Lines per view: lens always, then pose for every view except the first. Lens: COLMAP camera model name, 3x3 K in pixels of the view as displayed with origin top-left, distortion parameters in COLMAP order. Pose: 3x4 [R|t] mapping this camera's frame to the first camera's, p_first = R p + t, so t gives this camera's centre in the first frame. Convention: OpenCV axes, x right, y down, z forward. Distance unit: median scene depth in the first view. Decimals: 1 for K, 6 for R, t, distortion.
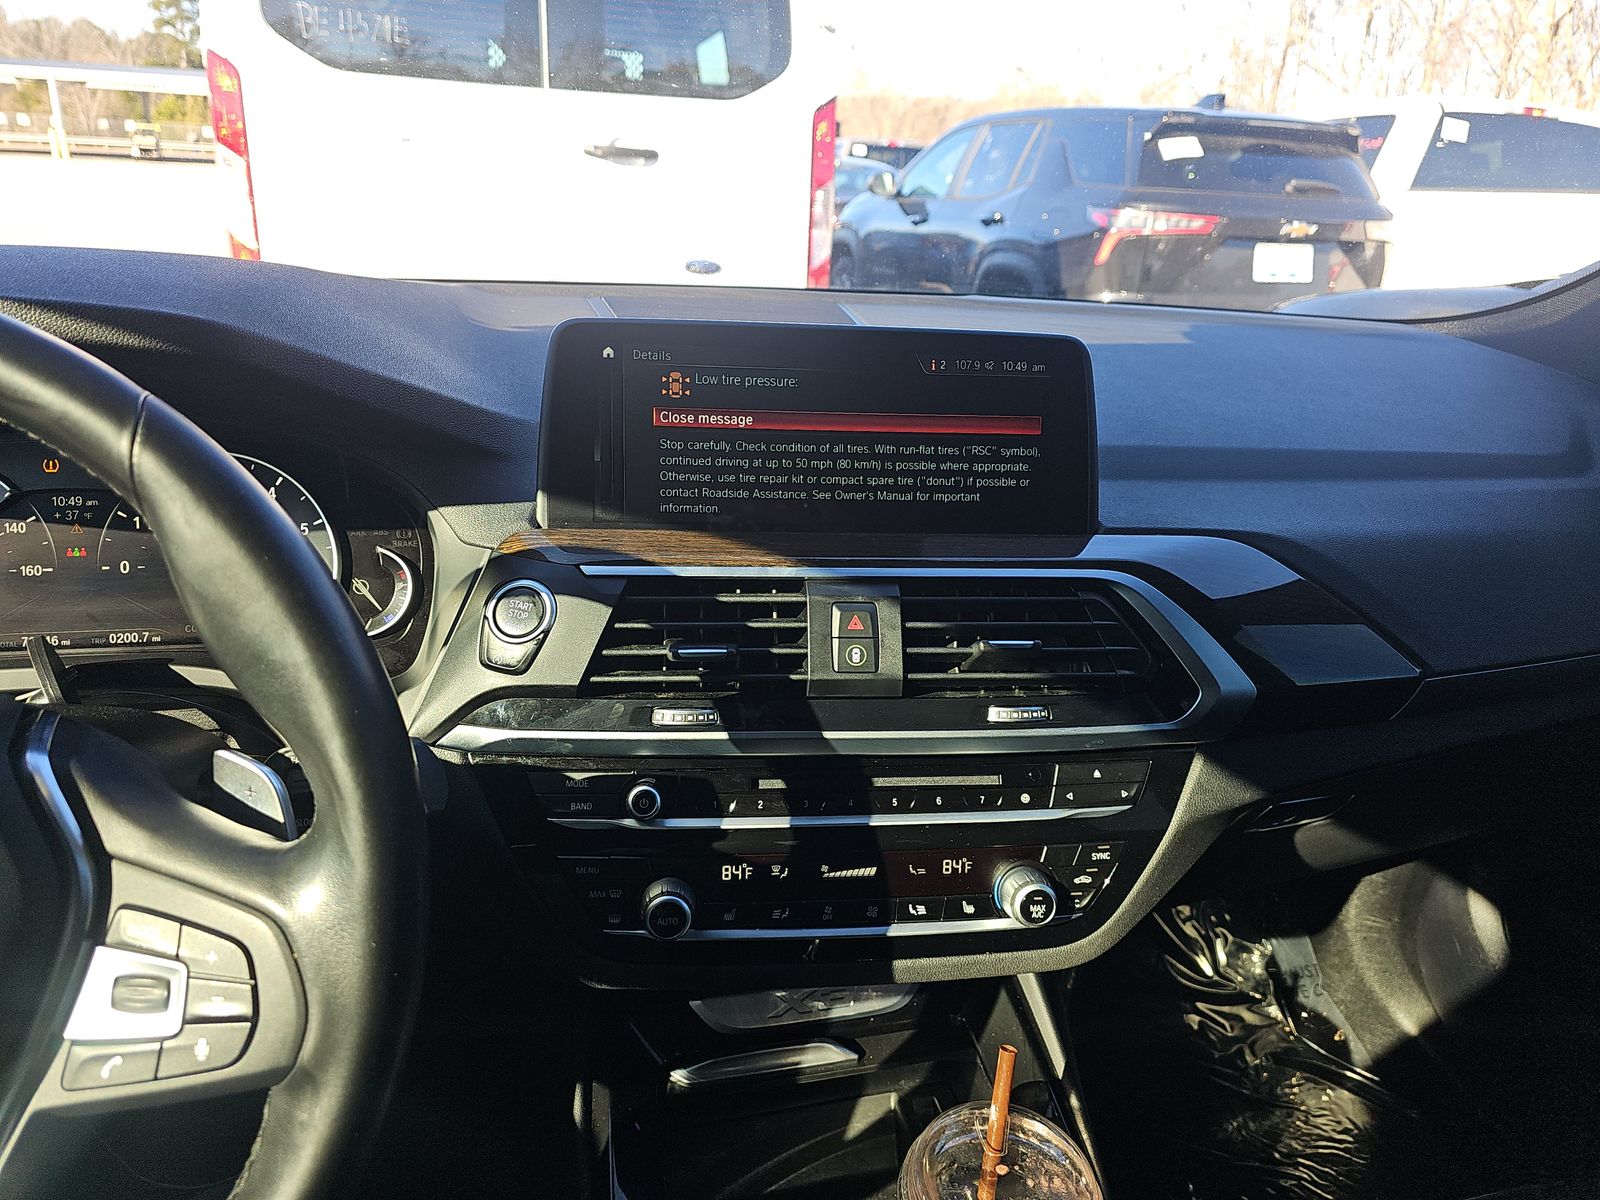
lens RADIAL K [[1077.2, 0, 796.2], [0, 1077.2, 597.1], [0, 0, 1]] dist [0.018855, -0.023684]
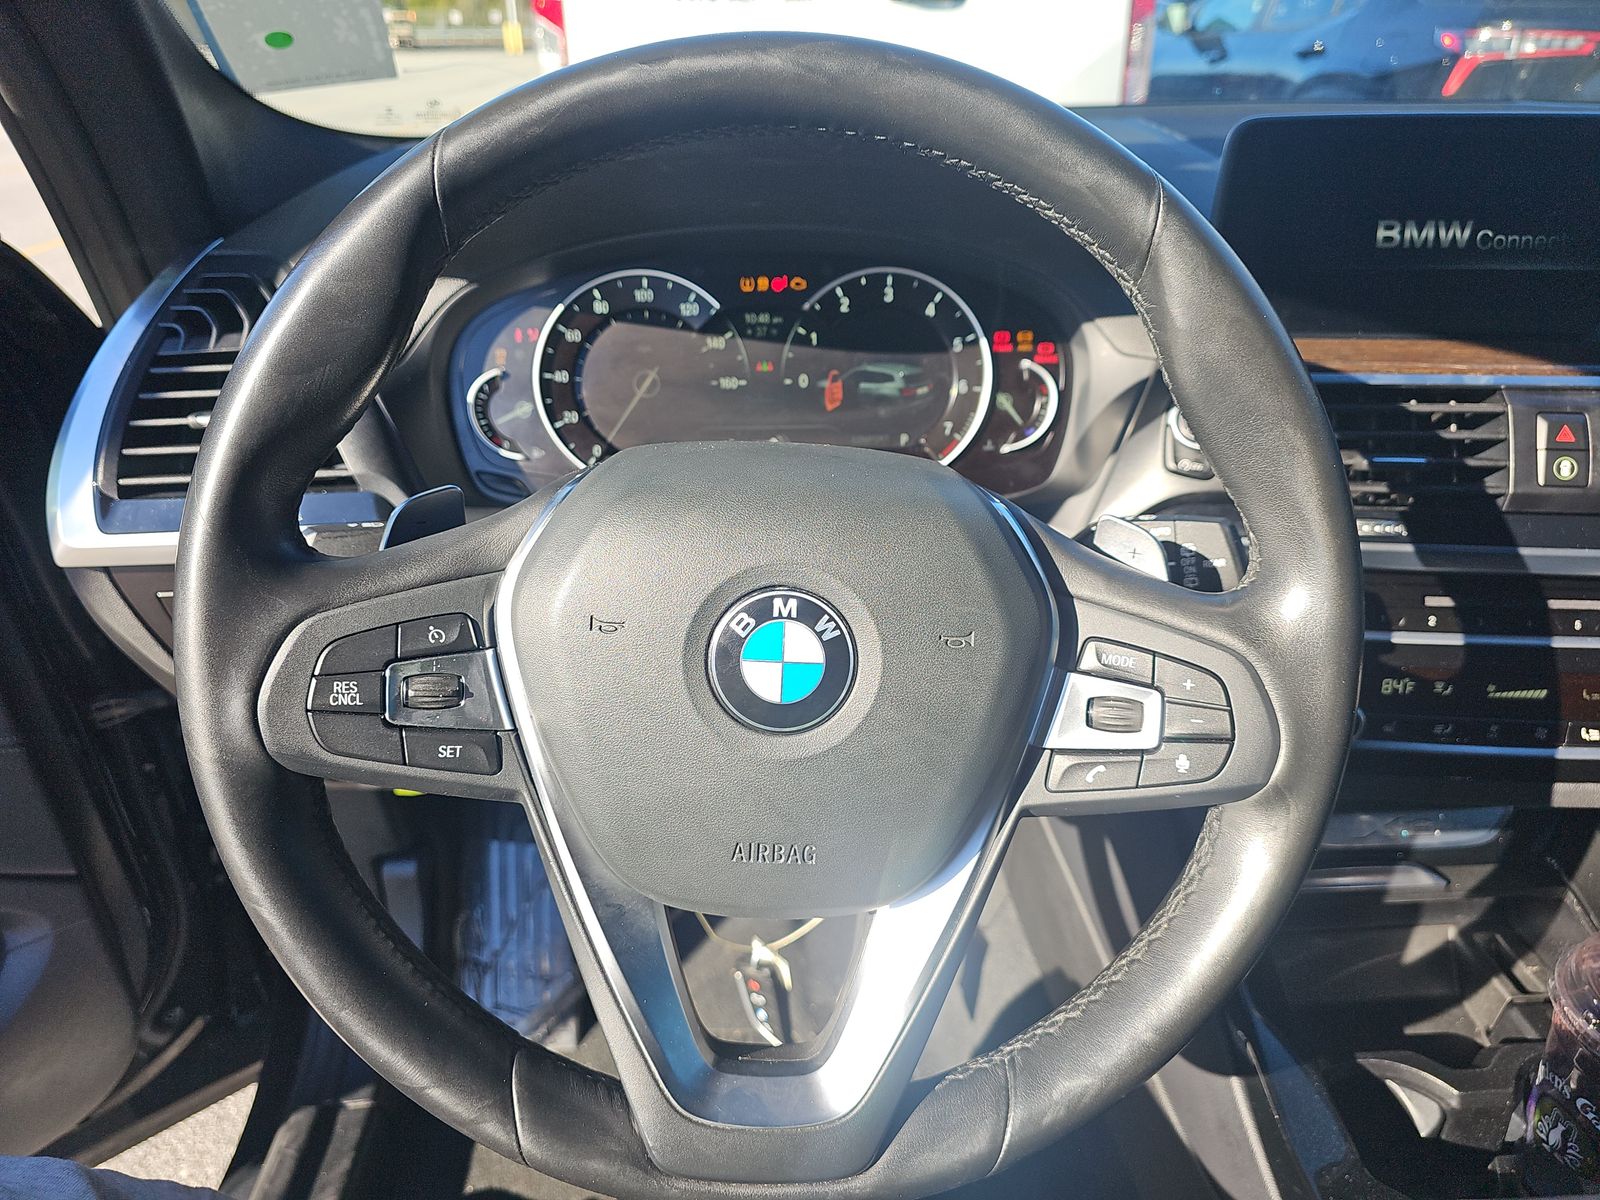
lens RADIAL K [[1077.2, 0, 736.7], [0, 1077.2, 642.0], [0, 0, 1]] dist [0.018855, -0.023684]
pose [[0.978289, 0.042903, -0.202756, -0.451976], [-0.014957, 0.990402, 0.137405, 0.083657], [0.206705, -0.131389, 0.969541, -0.099537]]
